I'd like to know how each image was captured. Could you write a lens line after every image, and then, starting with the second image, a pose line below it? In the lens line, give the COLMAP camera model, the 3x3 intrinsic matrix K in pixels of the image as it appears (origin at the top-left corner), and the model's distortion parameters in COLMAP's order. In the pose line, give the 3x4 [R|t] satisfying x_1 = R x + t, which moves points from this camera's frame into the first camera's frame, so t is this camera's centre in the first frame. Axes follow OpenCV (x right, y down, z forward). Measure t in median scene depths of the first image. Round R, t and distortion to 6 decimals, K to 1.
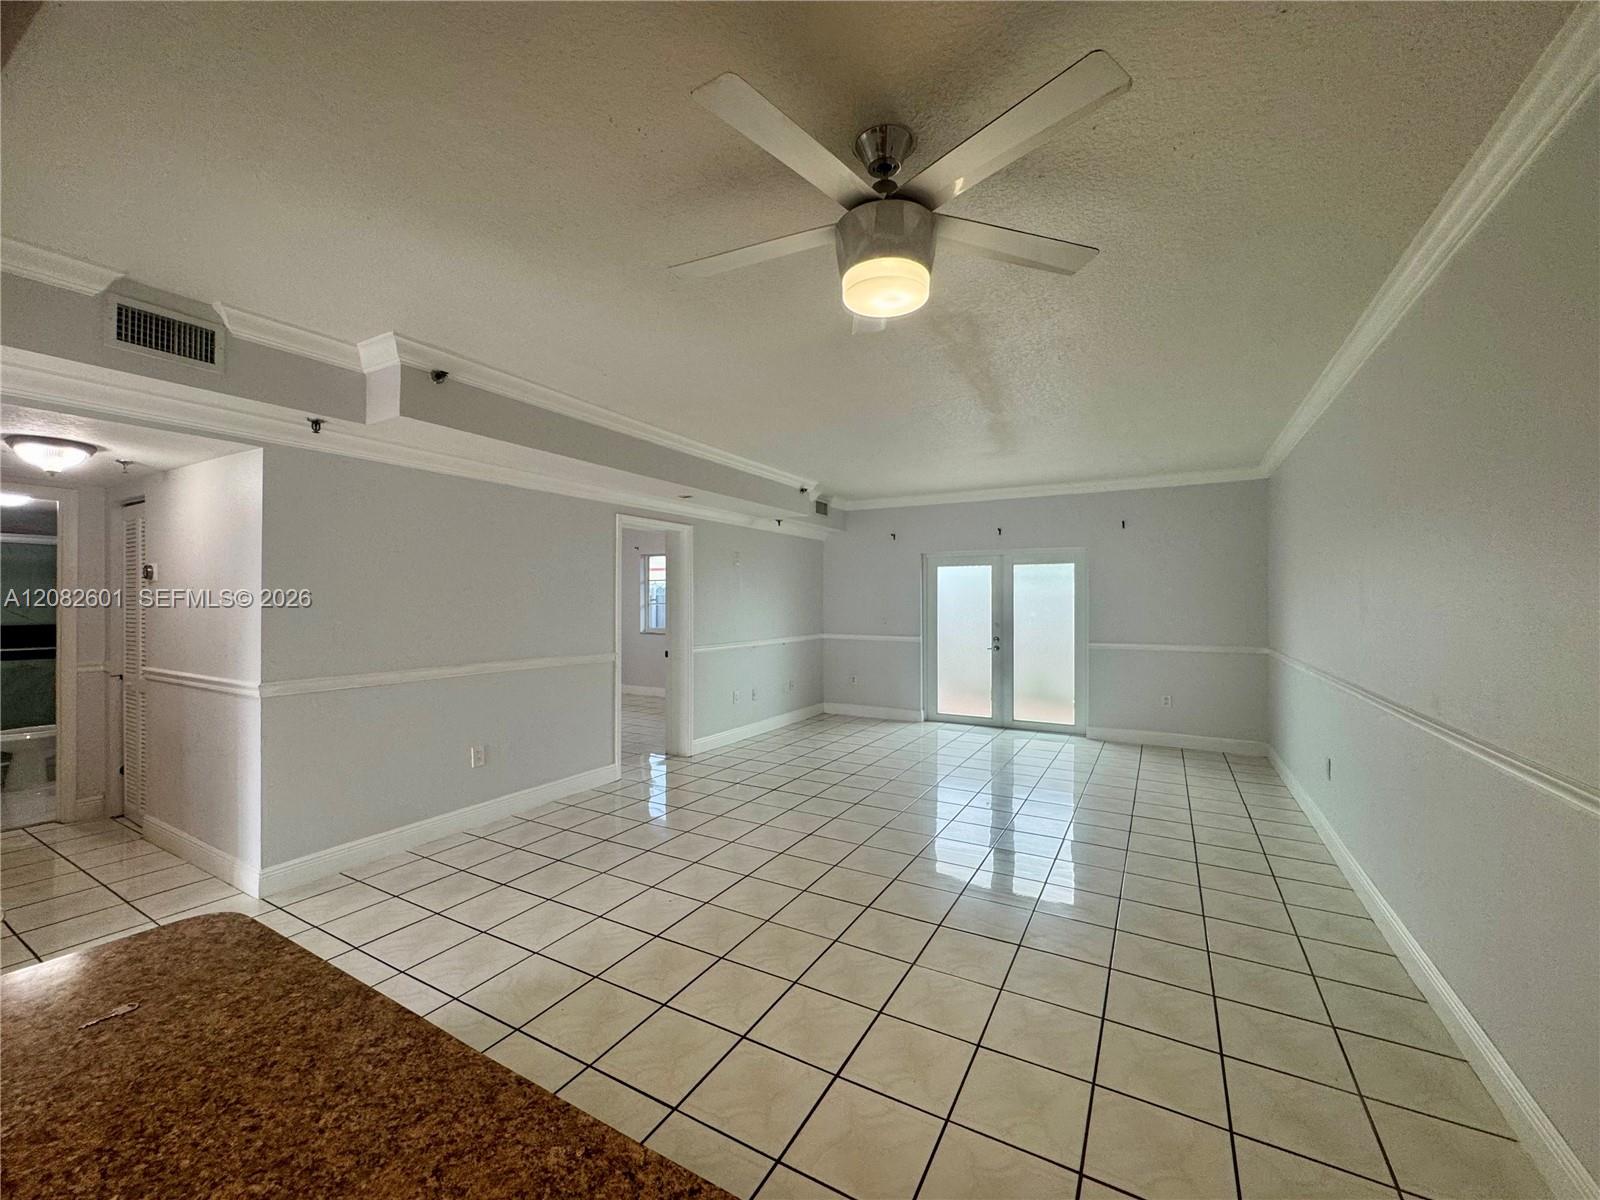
lens RADIAL K [[639.7, 0, 800.0], [0, 639.7, 597.8], [0, 0, 1]] dist [-0.005088, 0.000352]
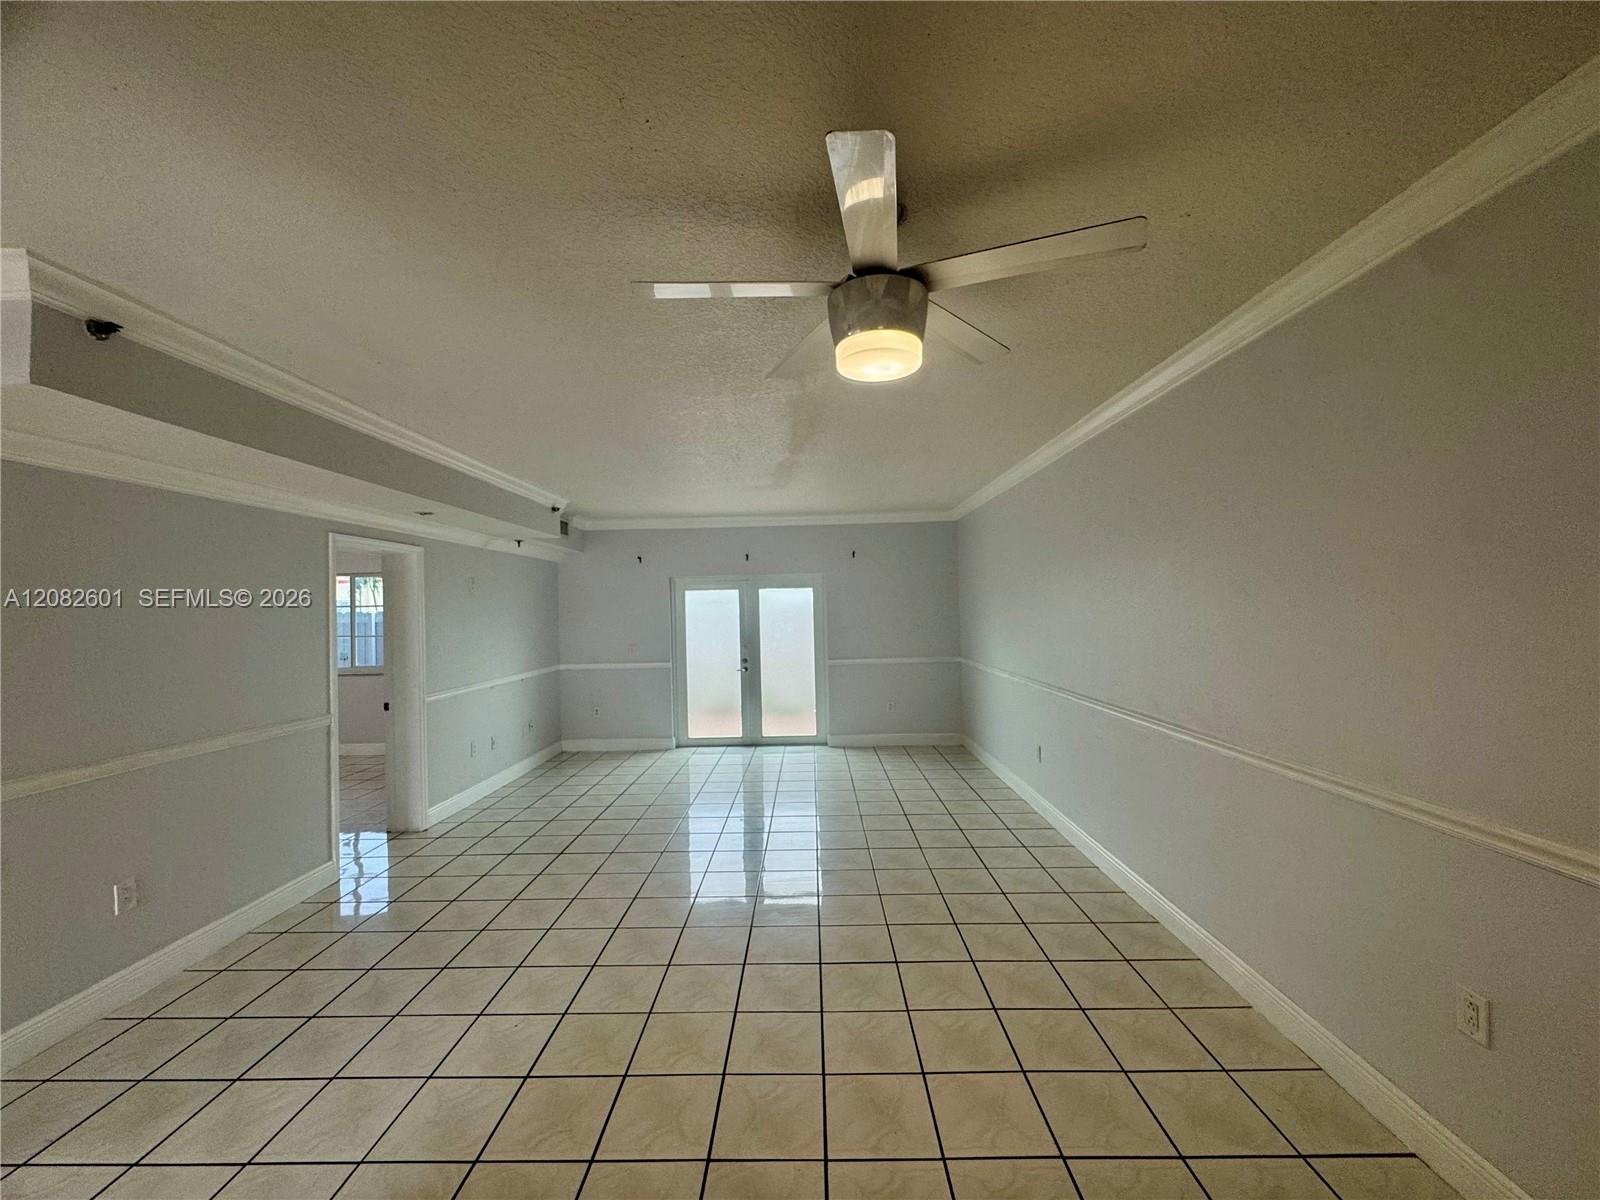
lens RADIAL K [[639.7, 0, 804.9], [0, 639.7, 602.0], [0, 0, 1]] dist [-0.005088, 0.000352]
pose [[0.879229, -0.015299, 0.476154, -0.118437], [0.021896, 0.999726, -0.008308, -0.023254], [-0.475896, 0.017731, 0.879323, 0.046232]]
